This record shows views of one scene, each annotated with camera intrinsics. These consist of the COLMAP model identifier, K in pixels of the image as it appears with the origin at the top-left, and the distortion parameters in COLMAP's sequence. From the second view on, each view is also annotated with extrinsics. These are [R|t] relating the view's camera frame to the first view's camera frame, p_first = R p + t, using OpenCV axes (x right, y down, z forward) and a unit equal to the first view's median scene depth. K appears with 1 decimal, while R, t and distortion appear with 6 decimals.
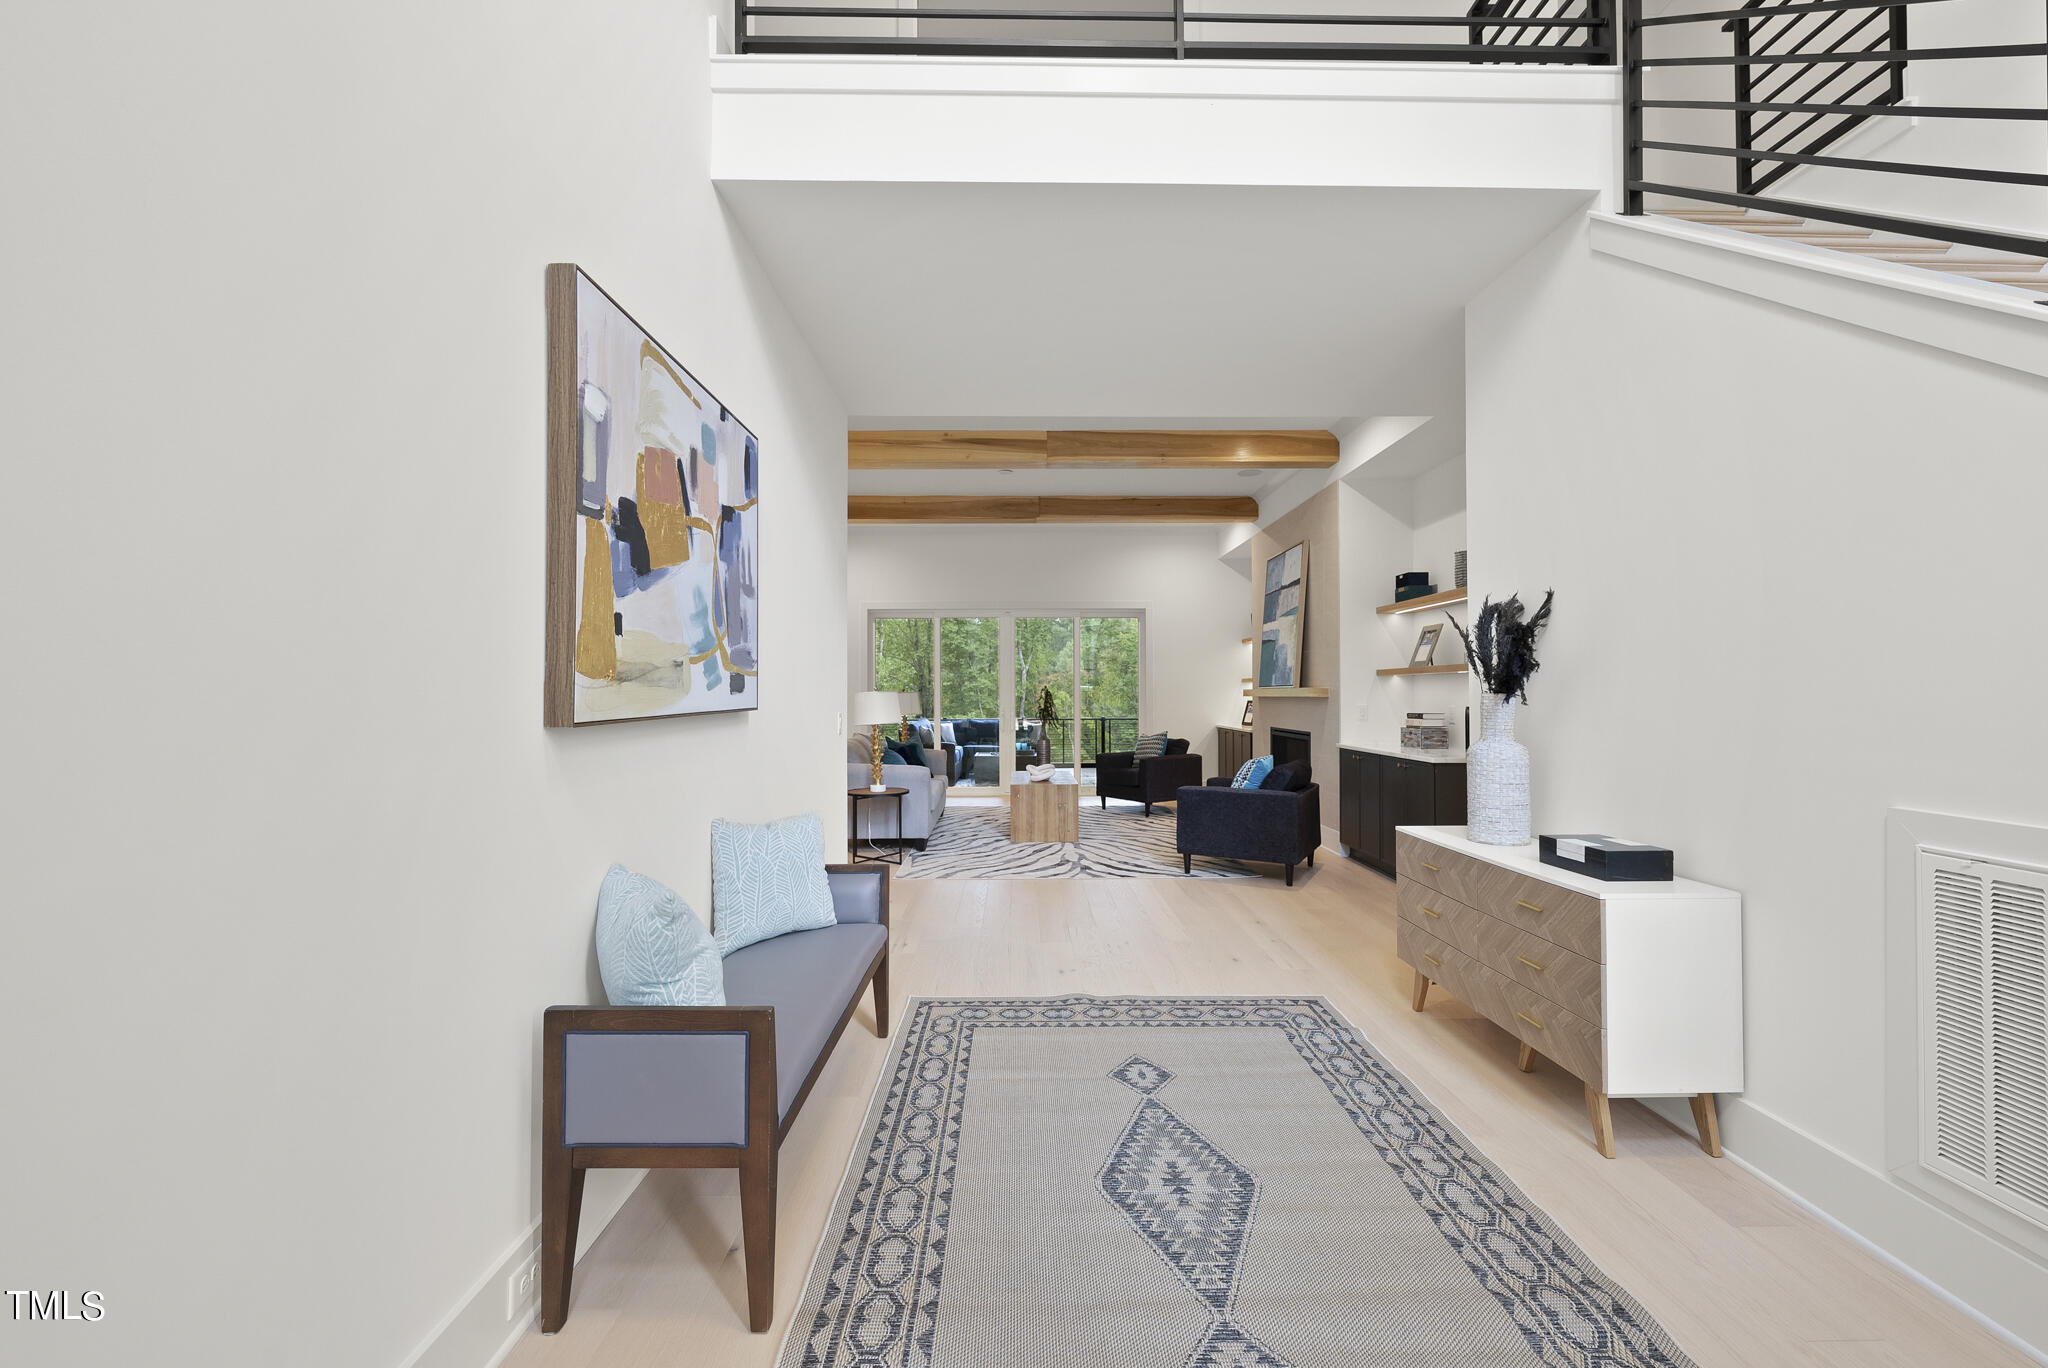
lens RADIAL K [[810.4, 0, 1020.5], [0, 810.4, 683.8], [0, 0, 1]] dist [-0.017275, -0.000169]
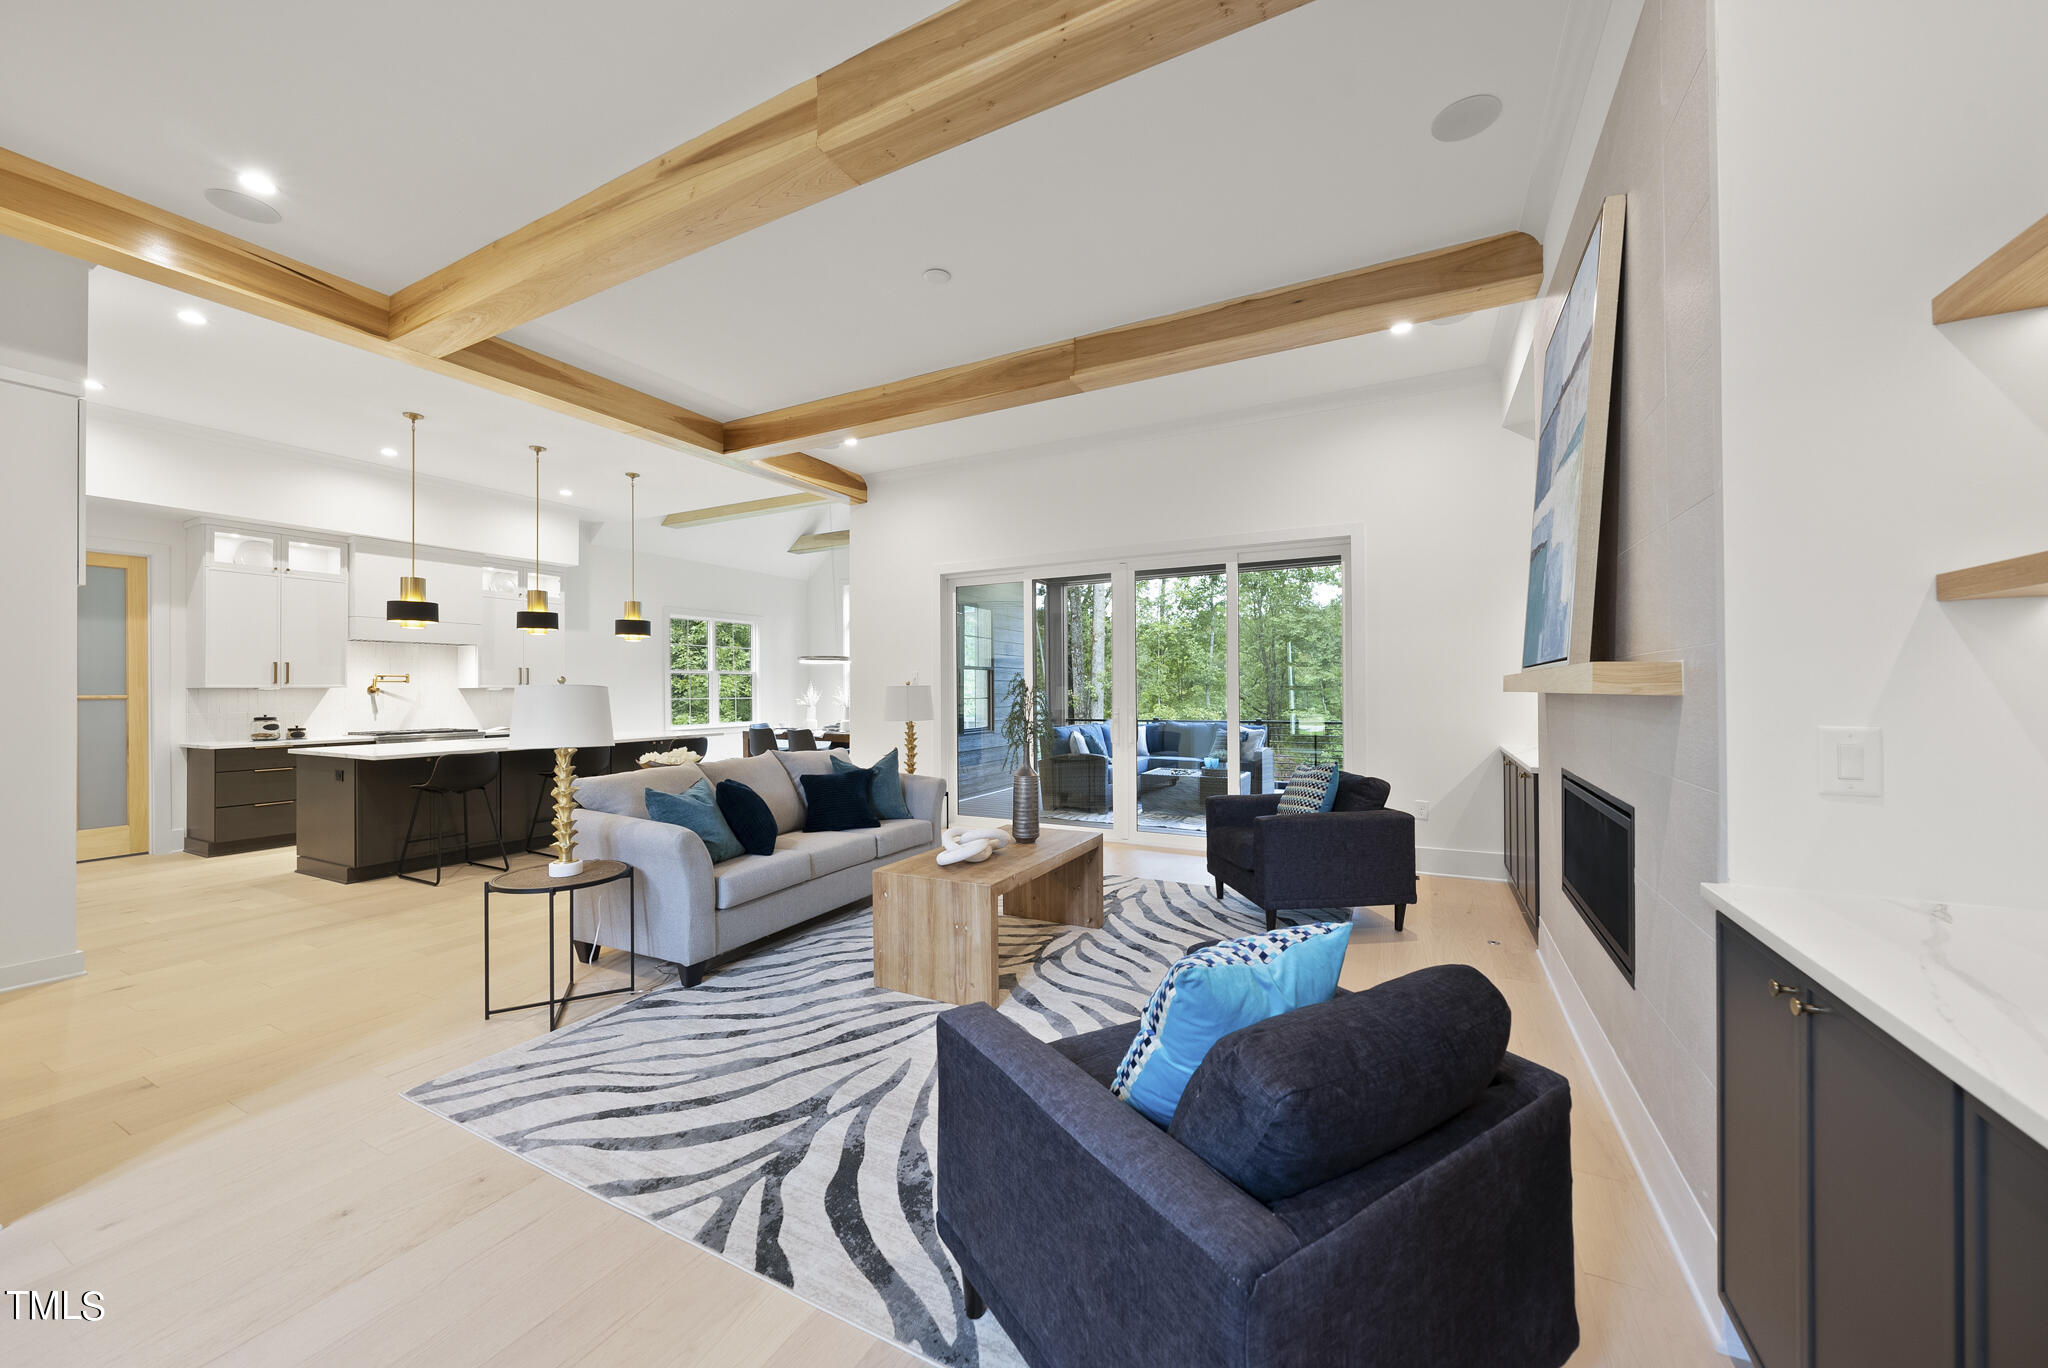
lens RADIAL K [[748.5, 0, 1026.0], [0, 748.5, 687.8], [0, 0, 1]] dist [0.007214, 0.000105]
pose [[0.884521, -0.006133, -0.466460, 0.274613], [0.011150, 0.999906, 0.007996, 0.008536], [0.466367, -0.012273, 0.884506, 0.605764]]
